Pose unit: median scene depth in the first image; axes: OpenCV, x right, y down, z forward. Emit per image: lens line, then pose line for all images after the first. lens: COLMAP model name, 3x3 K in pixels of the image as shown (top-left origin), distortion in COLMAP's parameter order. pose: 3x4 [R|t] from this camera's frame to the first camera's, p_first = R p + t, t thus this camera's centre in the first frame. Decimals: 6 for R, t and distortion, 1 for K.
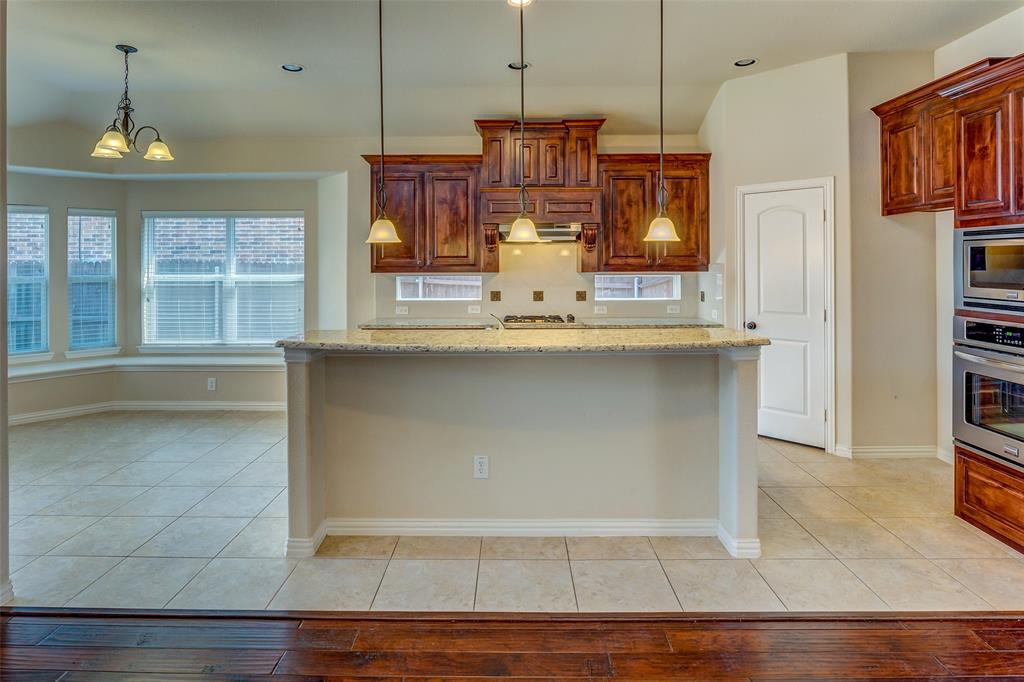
lens RADIAL K [[555.2, 0, 504.1], [0, 555.2, 264.5], [0, 0, 1]] dist [-0.007844, -0.001705]
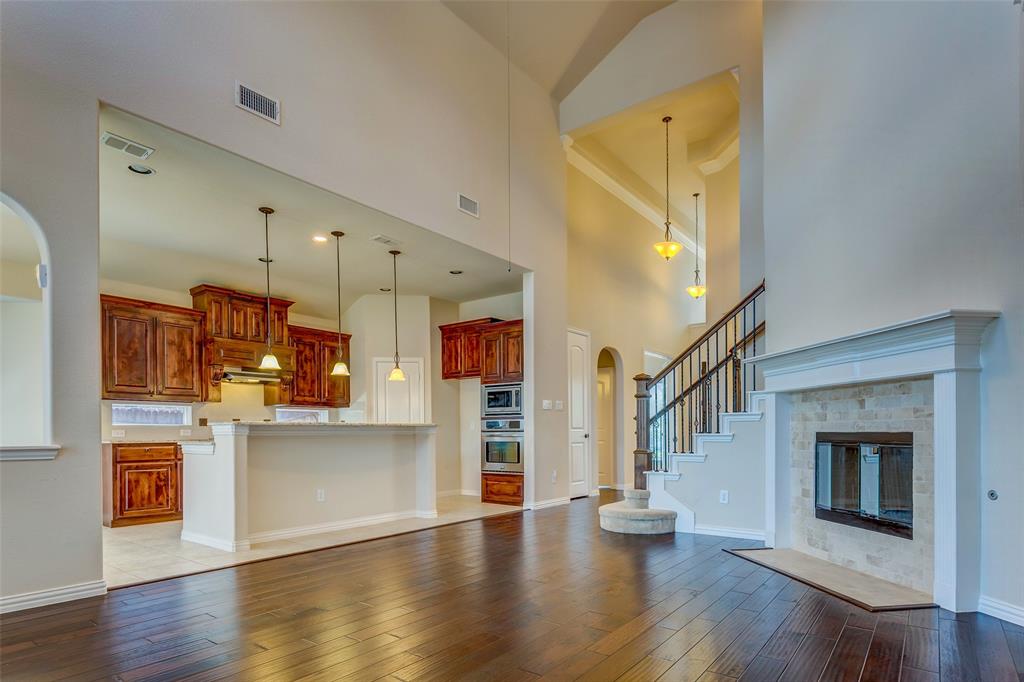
lens RADIAL K [[555.2, 0, 513.2], [0, 555.2, 442.0], [0, 0, 1]] dist [-0.007844, -0.001705]
pose [[0.592670, -0.013043, 0.805340, -0.657110], [0.006130, 0.999913, 0.011683, 0.097498], [-0.805422, -0.001987, 0.592698, -0.348237]]
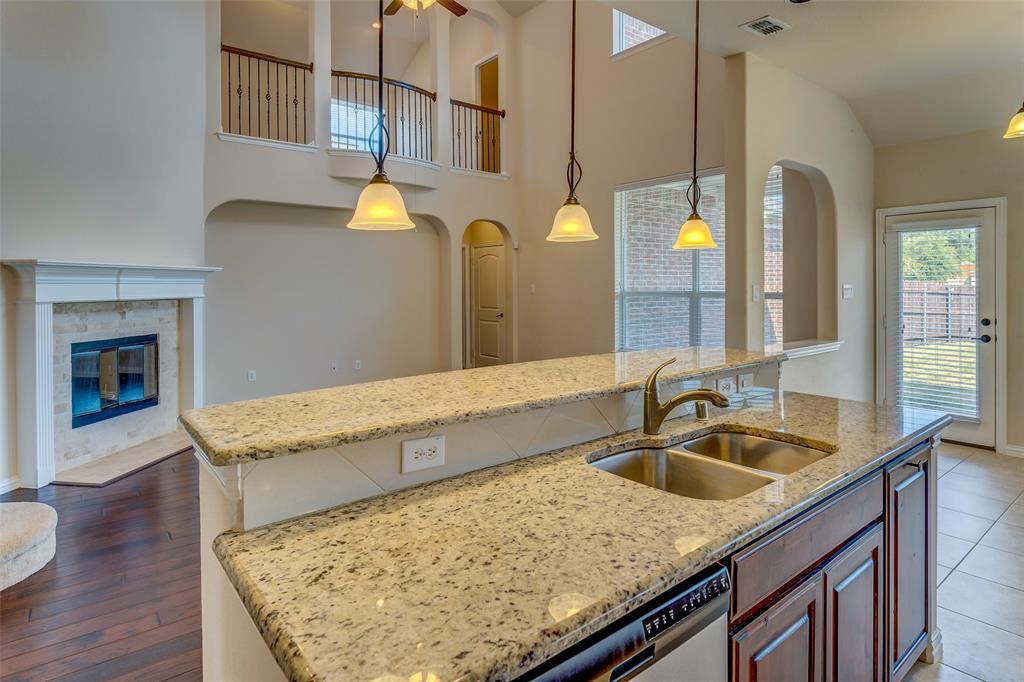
lens RADIAL K [[555.2, 0, 505.7], [0, 555.2, 287.1], [0, 0, 1]] dist [-0.007844, -0.001705]
pose [[-0.771475, 0.010282, -0.636176, 0.307988], [0.005218, 0.999938, 0.009833, 0.004246], [0.636238, 0.004267, -0.771481, 0.851316]]
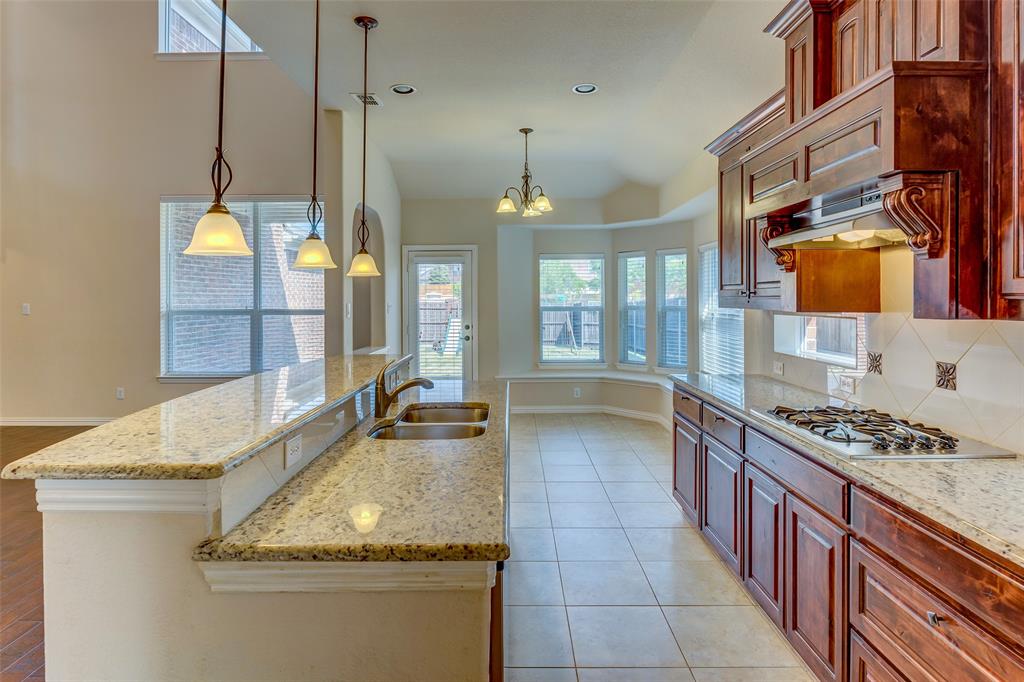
lens RADIAL K [[555.2, 0, 508.0], [0, 555.2, 295.8], [0, 0, 1]] dist [-0.007844, -0.001705]
pose [[0.011626, -0.000702, -0.999932, 0.490247], [0.002245, 0.999997, -0.000676, -0.000962], [0.999930, -0.002237, 0.011628, 0.737372]]
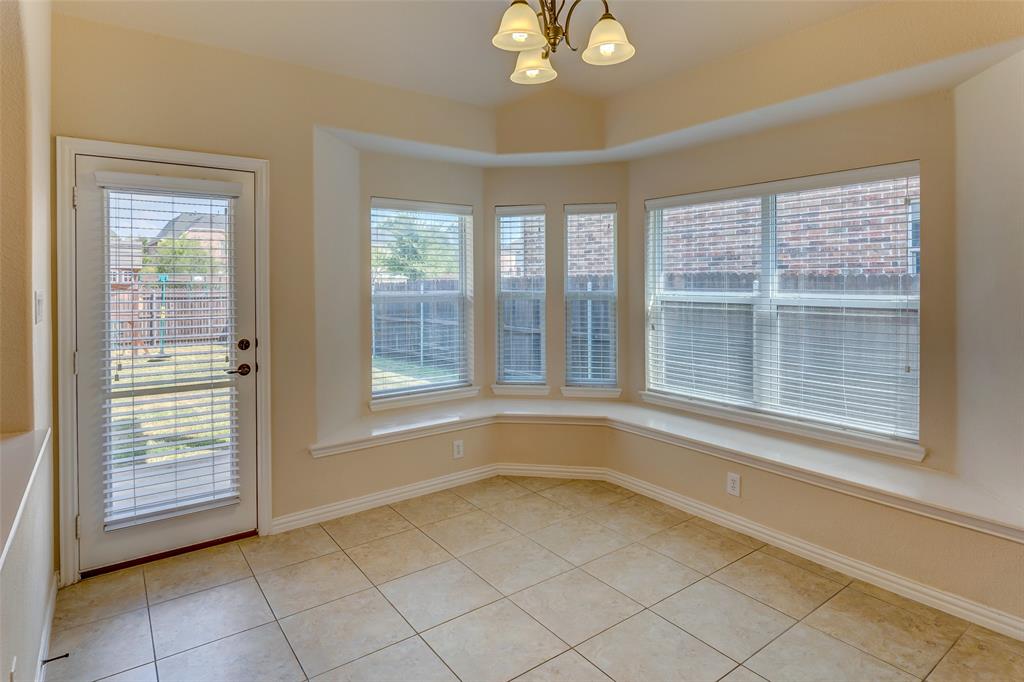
lens RADIAL K [[555.2, 0, 511.4], [0, 555.2, 282.1], [0, 0, 1]] dist [-0.007844, -0.001705]
pose [[0.607545, 0.000829, -0.794285, -0.233316], [0.000638, 0.999999, 0.001531, 0.006805], [0.794285, -0.001437, 0.607544, 0.515142]]
